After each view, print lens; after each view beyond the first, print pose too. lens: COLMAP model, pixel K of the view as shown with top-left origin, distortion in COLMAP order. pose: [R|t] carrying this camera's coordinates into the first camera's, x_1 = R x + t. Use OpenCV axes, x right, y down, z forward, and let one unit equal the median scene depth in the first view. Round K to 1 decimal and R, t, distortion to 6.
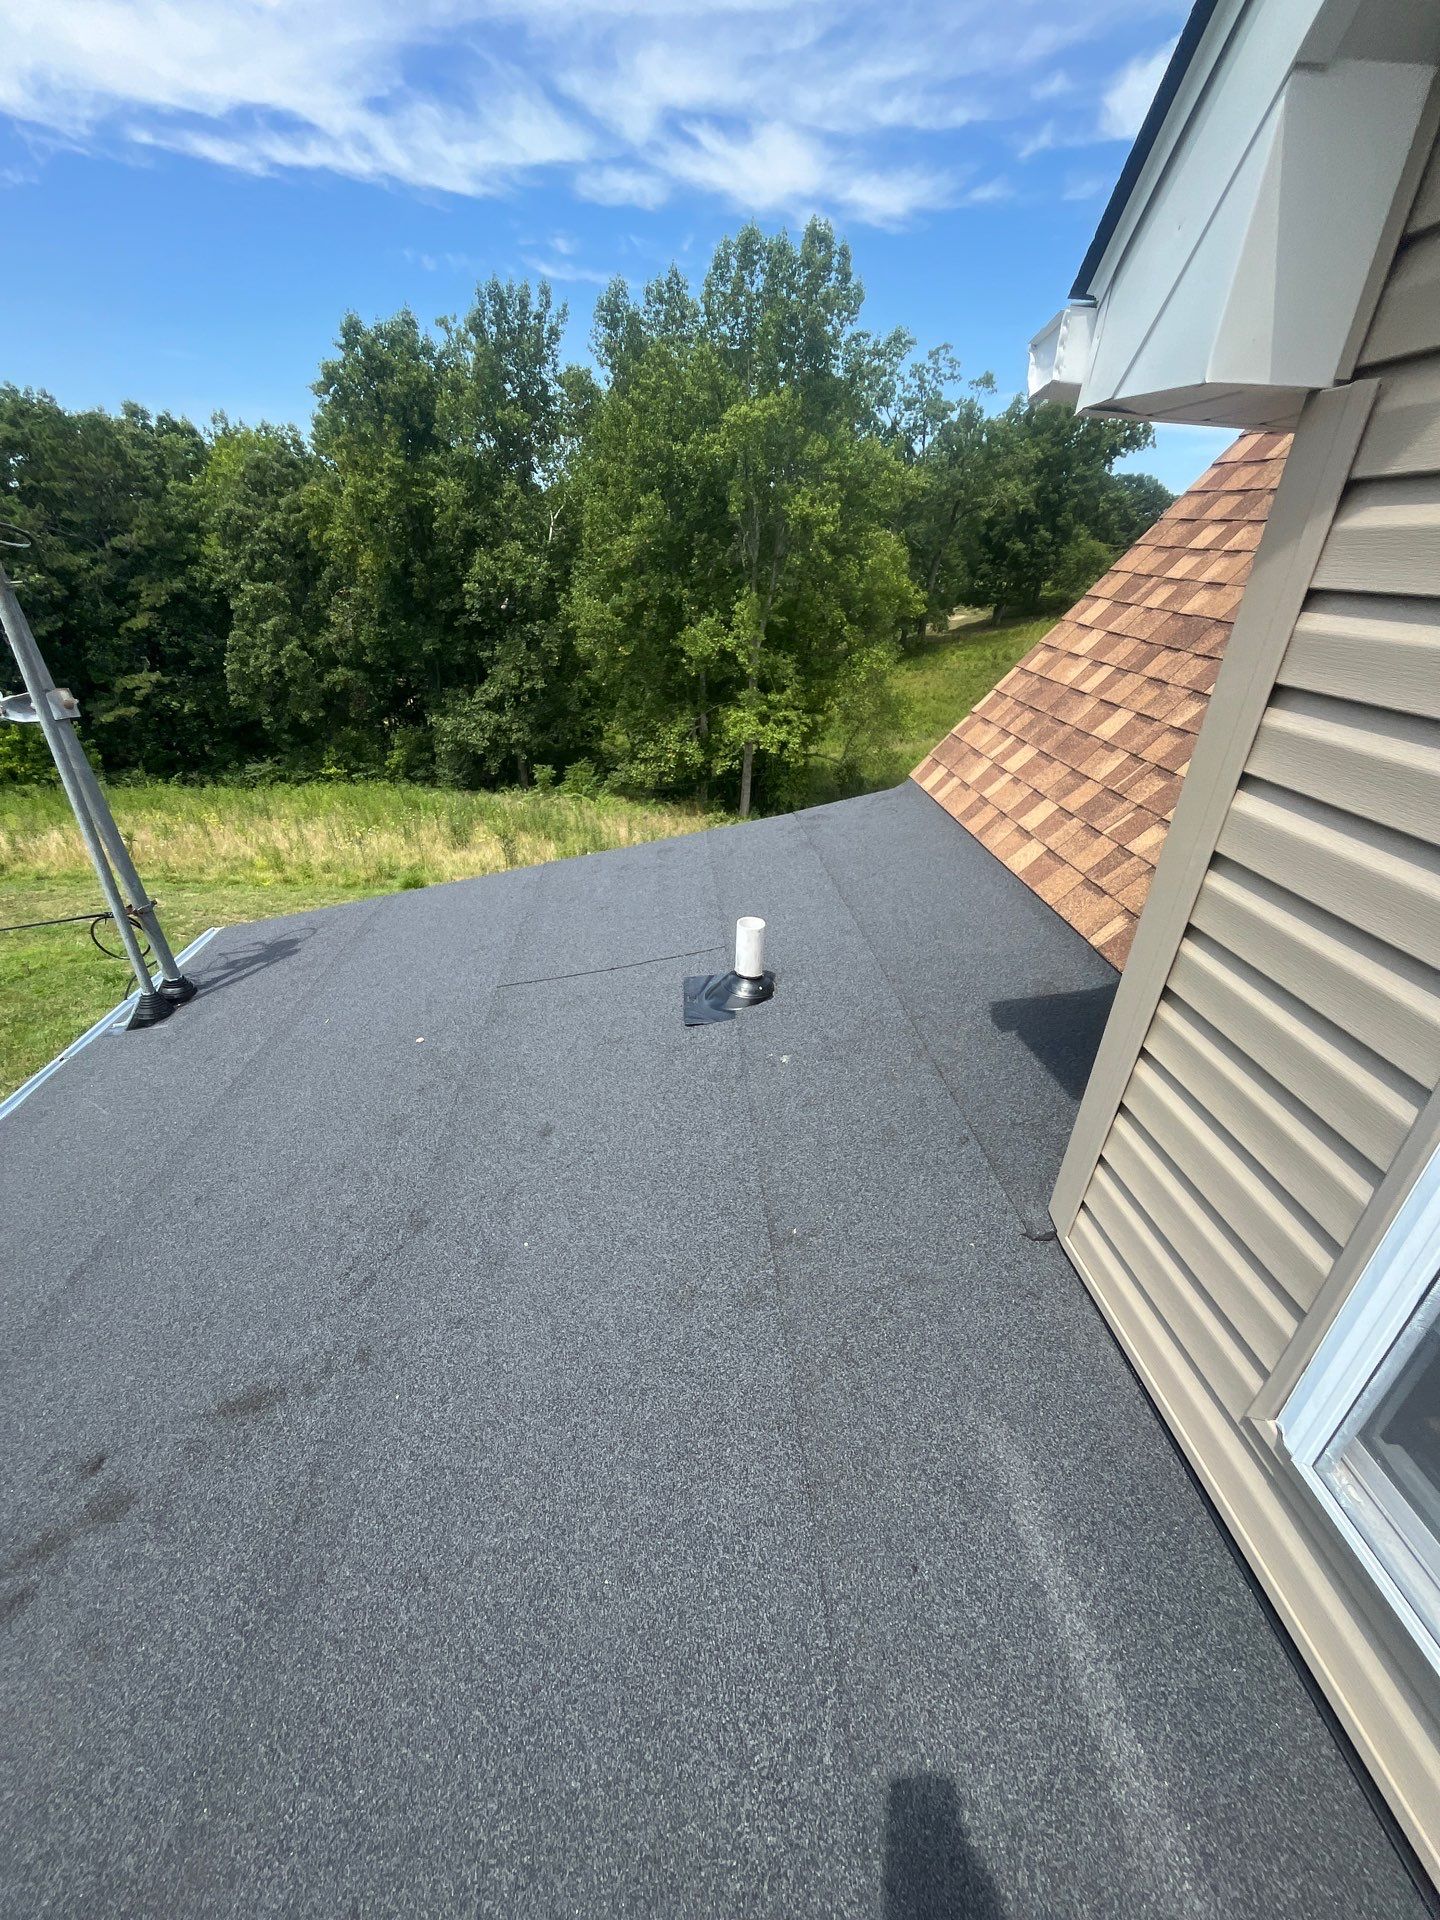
lens RADIAL K [[778.4, 0, 720.5], [0, 778.4, 950.2], [0, 0, 1]] dist [-0.006742, 0.000062]
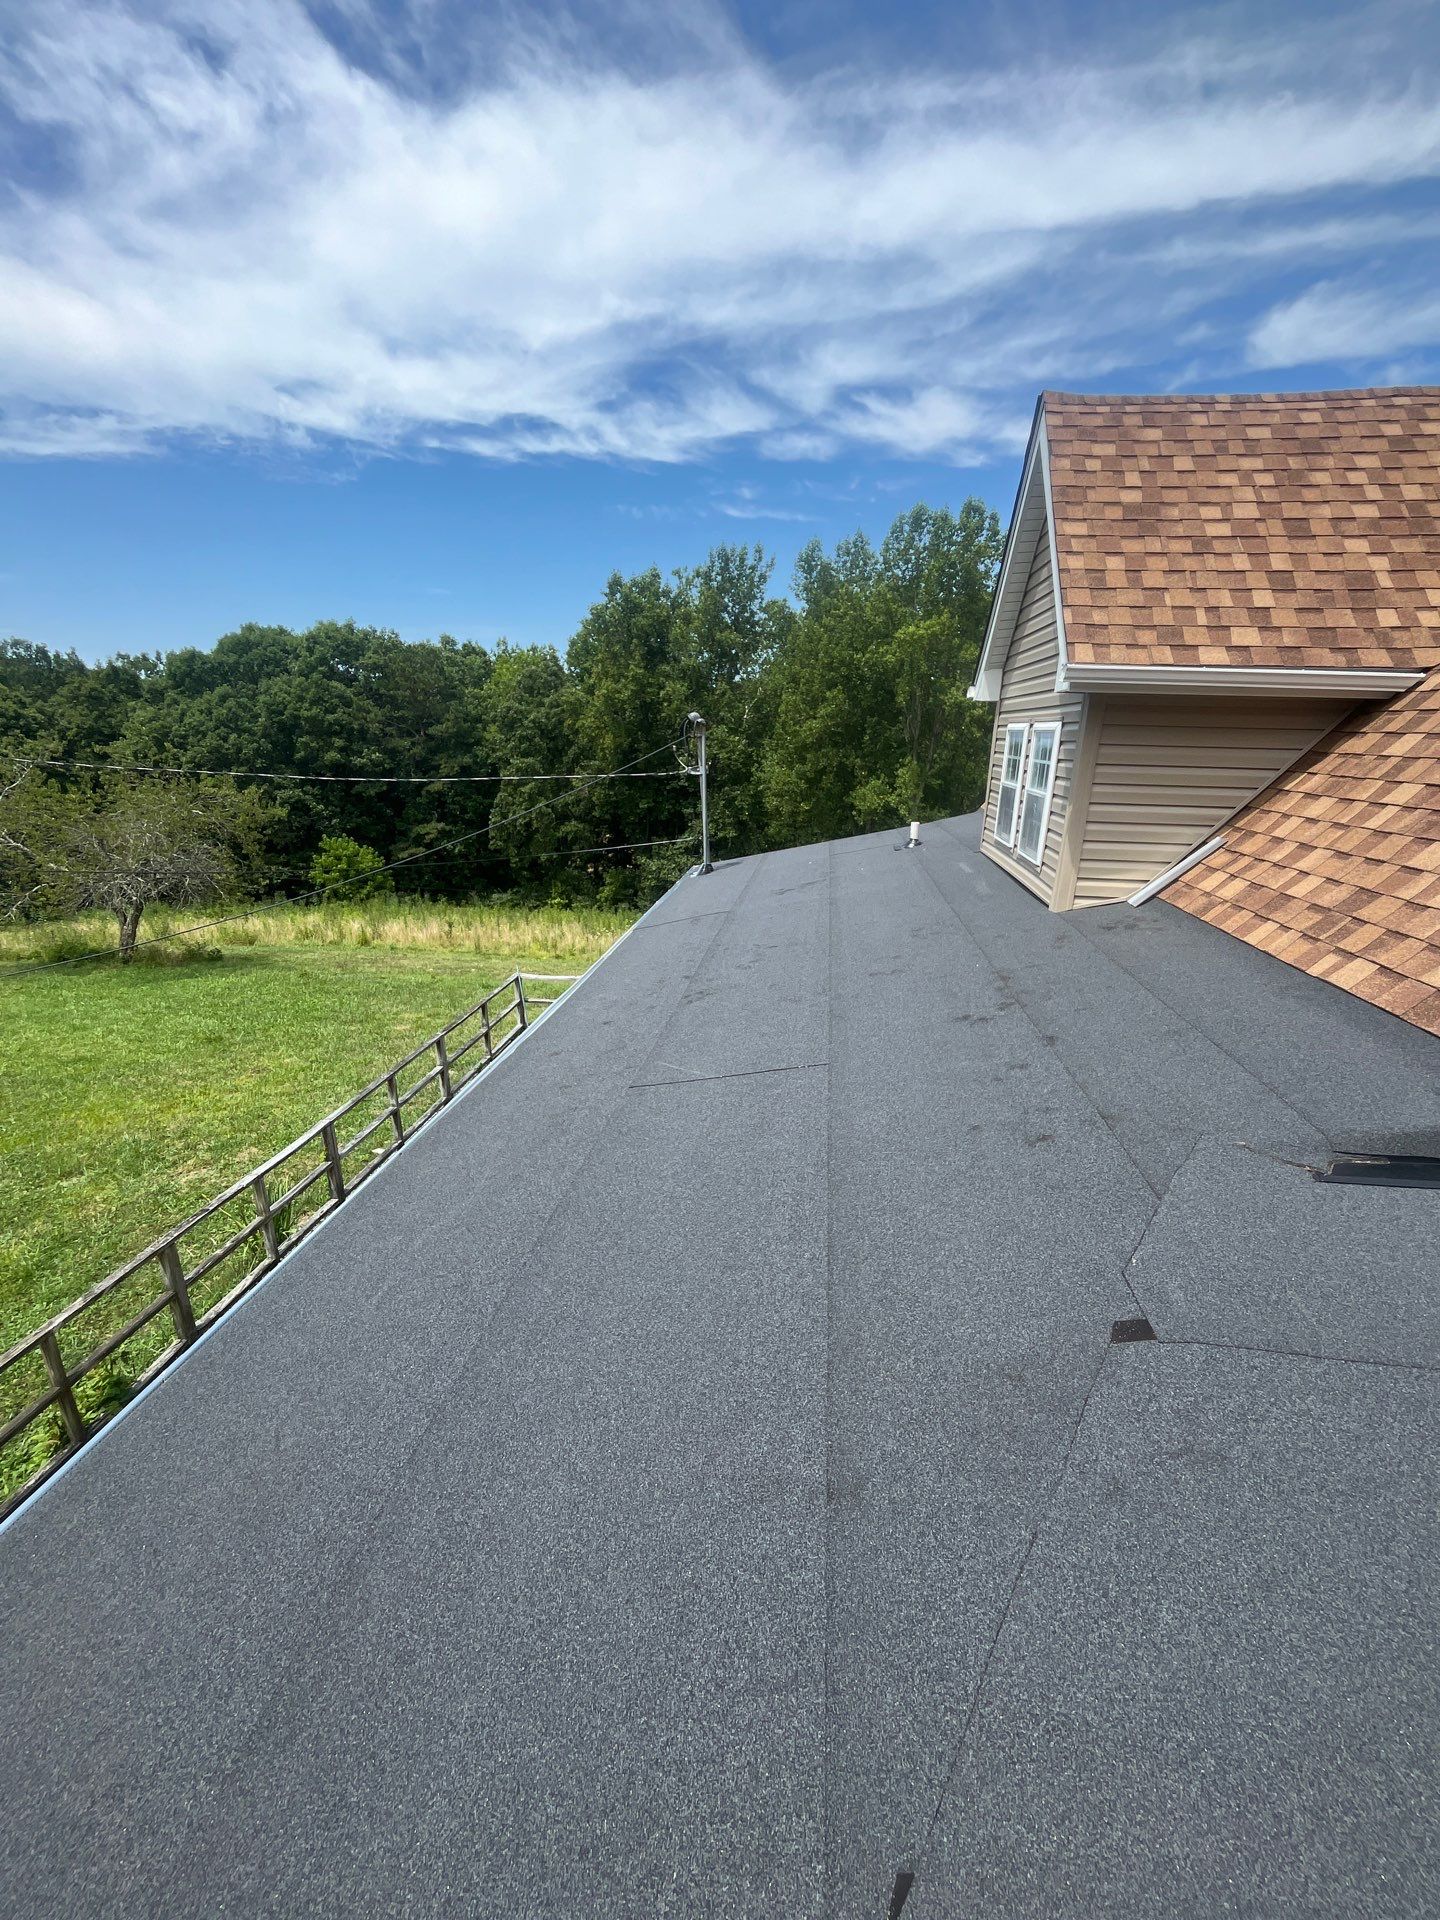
lens RADIAL K [[778.4, 0, 717.4], [0, 778.4, 950.4], [0, 0, 1]] dist [-0.006742, 0.000062]
pose [[0.981643, 0.035867, -0.187323, -0.017919], [-0.072675, 0.978403, -0.193510, 0.071745], [0.176337, 0.203572, 0.963049, -0.135459]]
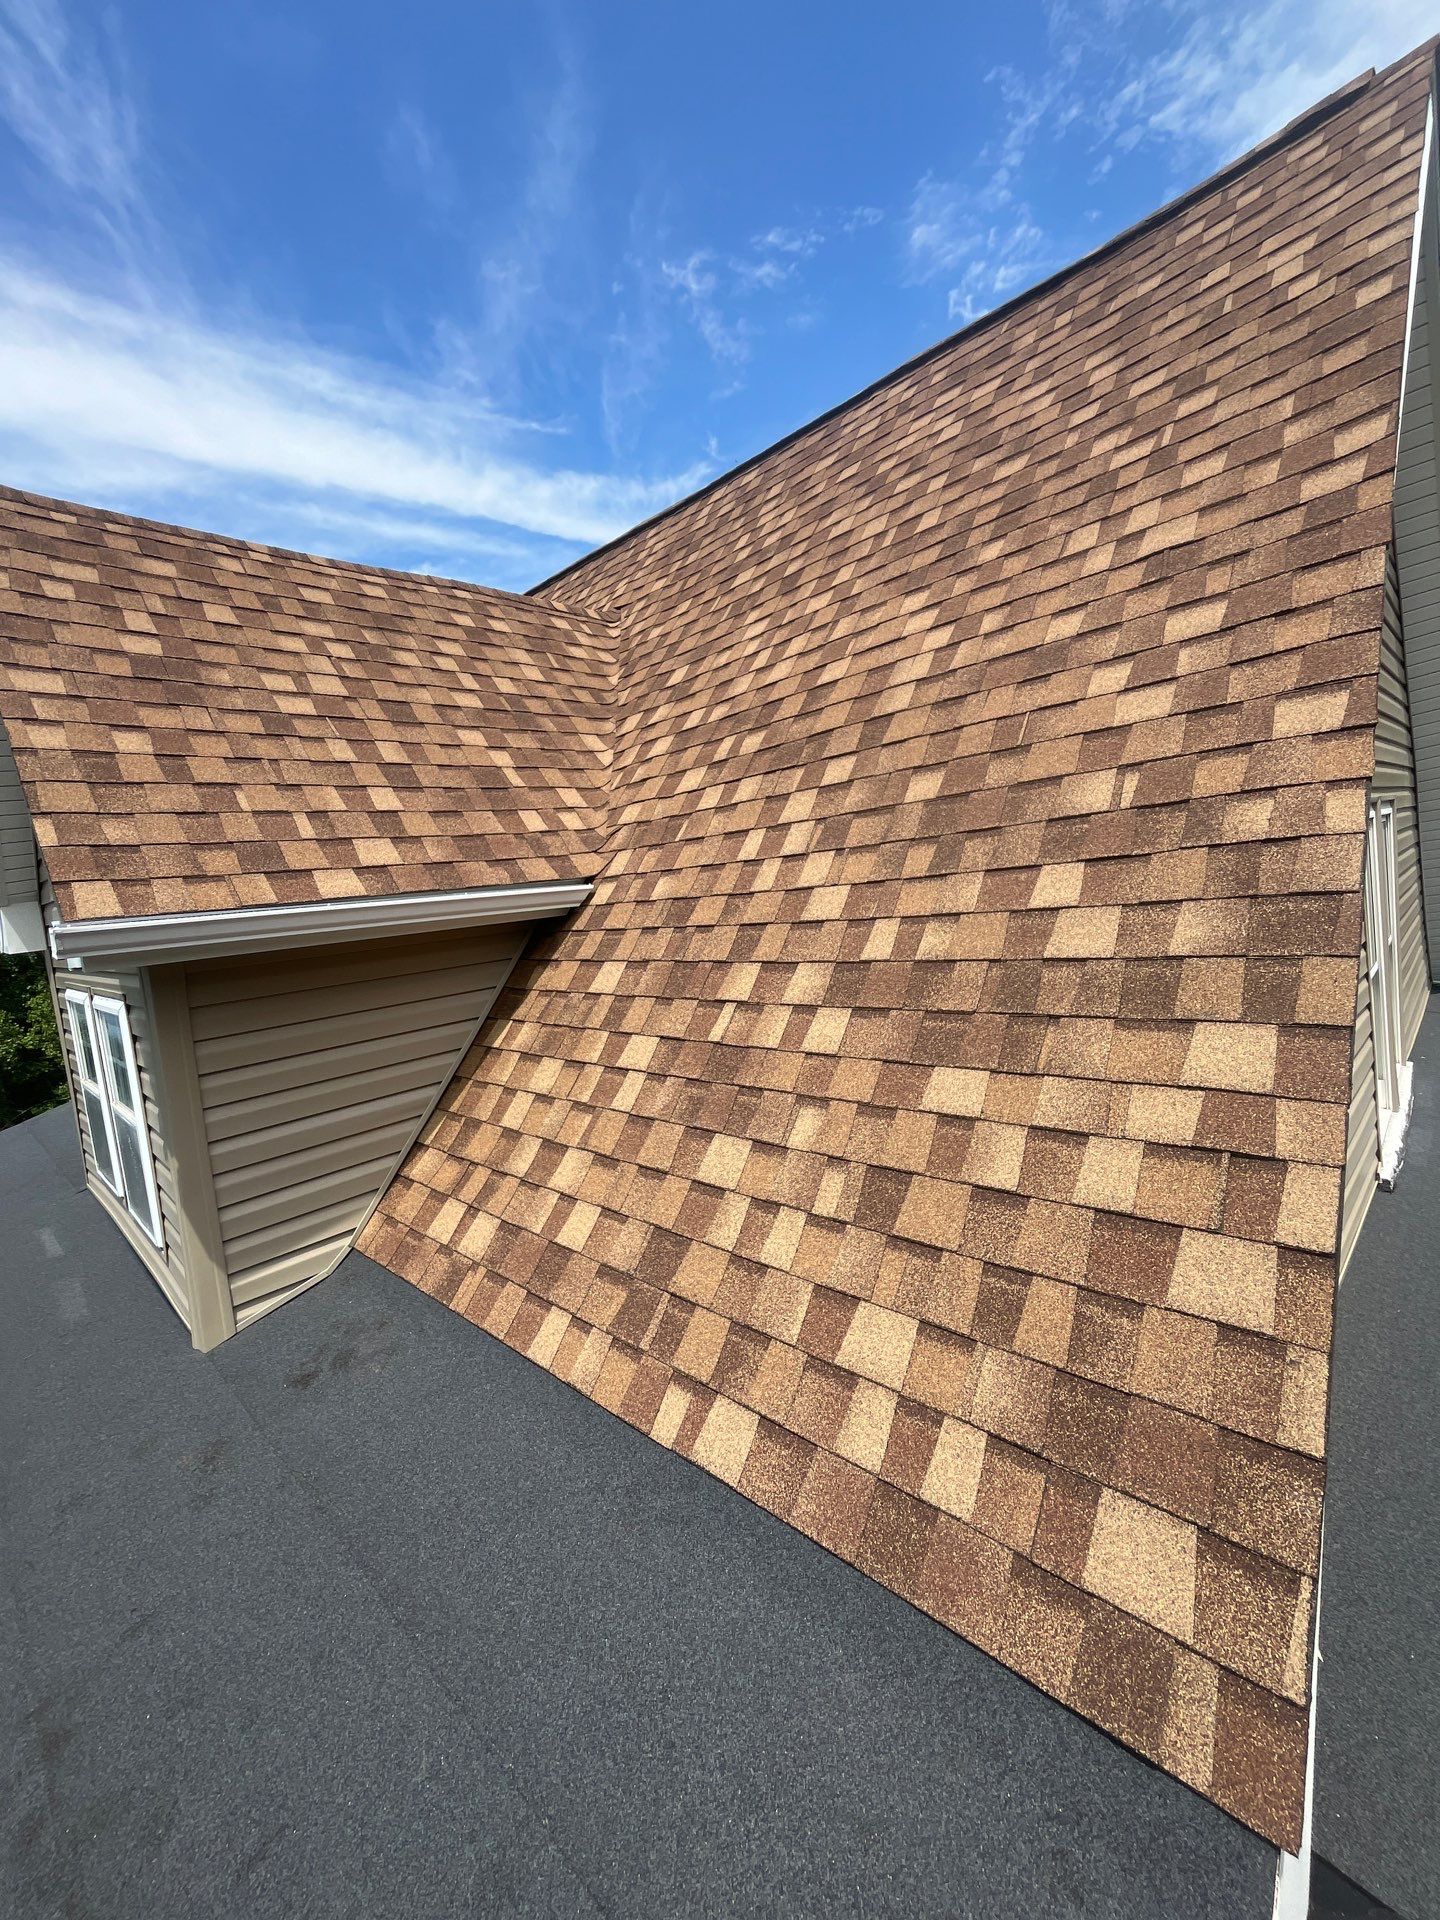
lens RADIAL K [[778.4, 0, 731.9], [0, 778.4, 950.9], [0, 0, 1]] dist [-0.006742, 0.000062]
pose [[0.710902, -0.177048, 0.680641, 0.952942], [0.427131, 0.877553, -0.217853, -1.235587], [-0.558728, 0.445595, 0.699477, 1.667982]]
